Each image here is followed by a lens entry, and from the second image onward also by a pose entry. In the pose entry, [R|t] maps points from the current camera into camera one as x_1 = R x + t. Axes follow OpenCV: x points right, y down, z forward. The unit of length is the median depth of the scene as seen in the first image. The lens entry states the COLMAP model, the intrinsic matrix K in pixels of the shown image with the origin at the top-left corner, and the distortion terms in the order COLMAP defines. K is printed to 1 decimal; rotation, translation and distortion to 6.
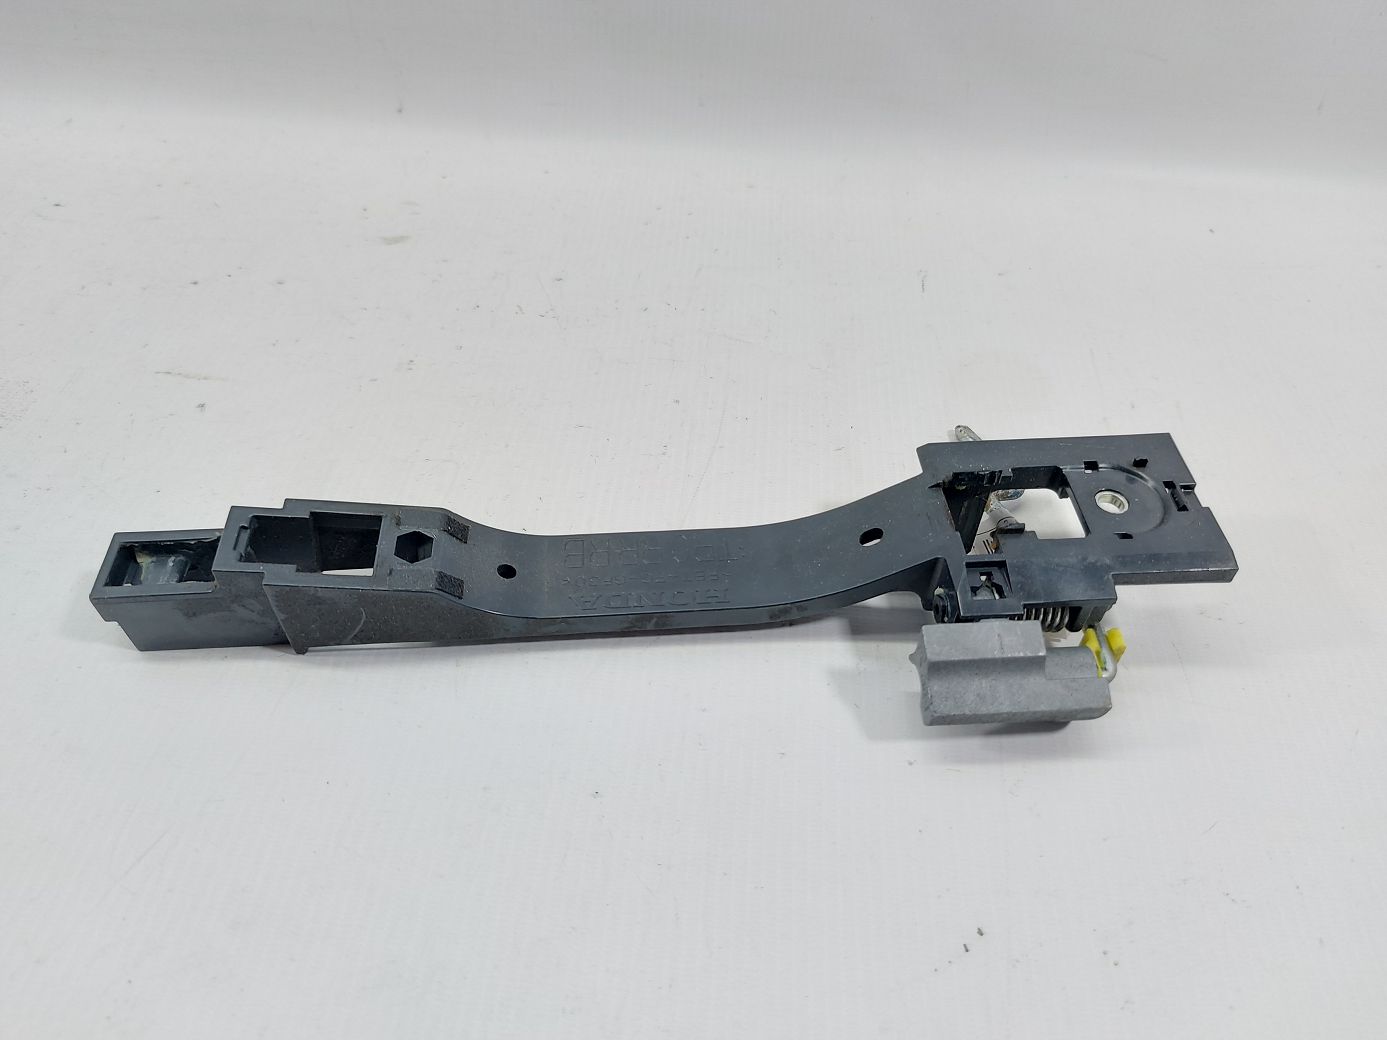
lens RADIAL K [[1057.1, 0, 693.5], [0, 1057.1, 520.0], [0, 0, 1]] dist [-0.009029, -0.059665]
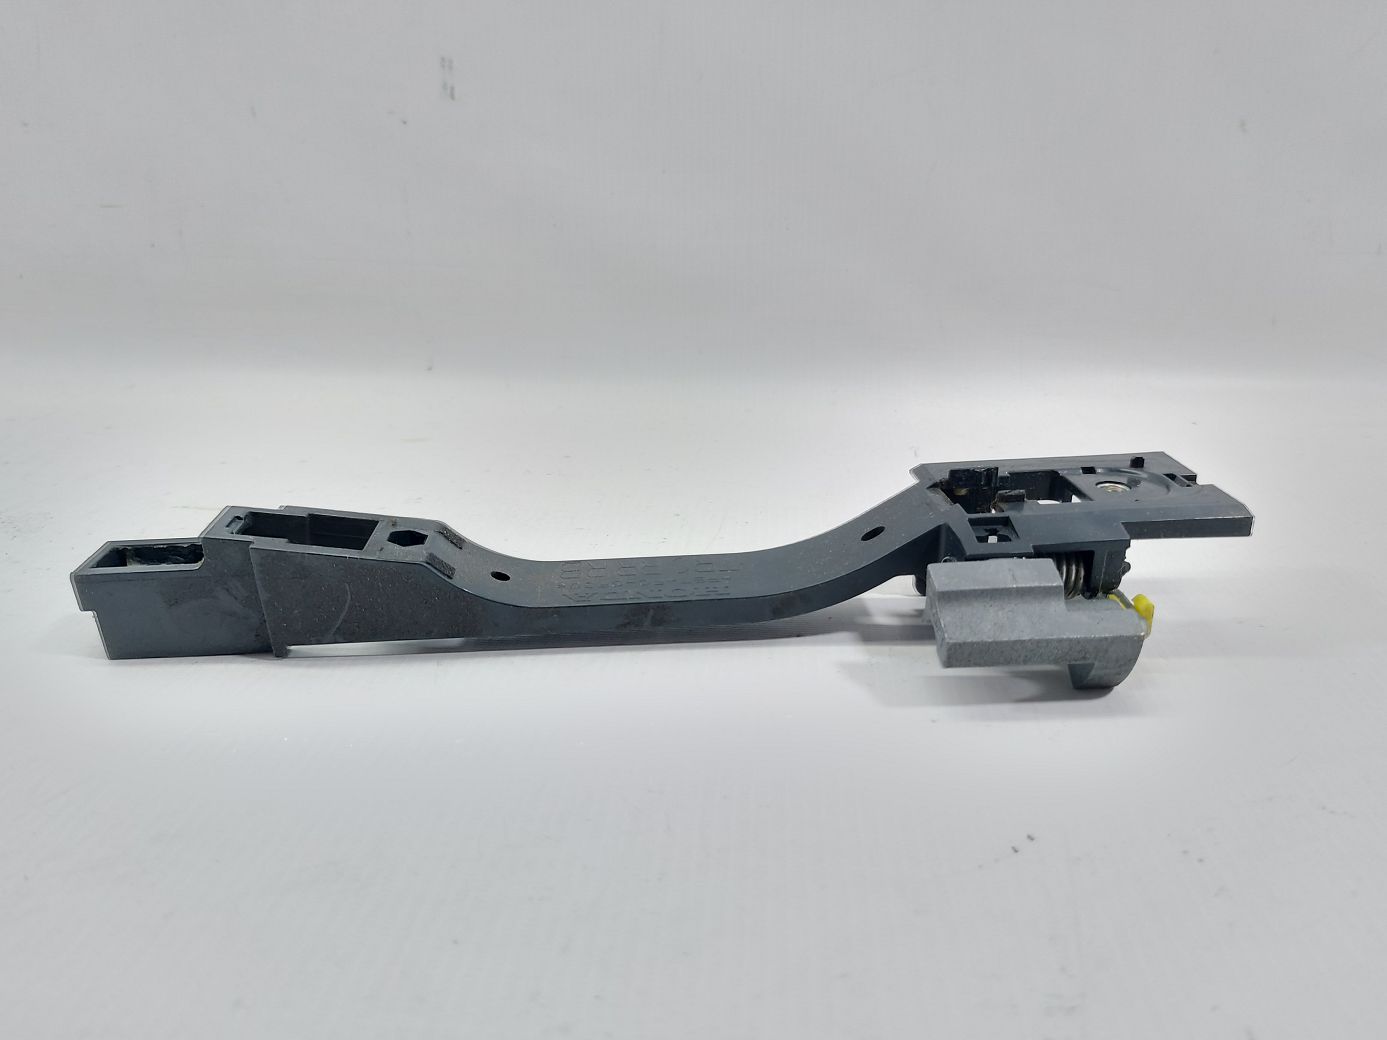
lens RADIAL K [[1057.1, 0, 693.5], [0, 1057.1, 520.0], [0, 0, 1]] dist [-0.009029, -0.059665]
pose [[0.999166, -0.033623, -0.023164, 0.026949], [0.021811, 0.919140, -0.393328, 0.407428], [0.034515, 0.392494, 0.919107, 0.094627]]
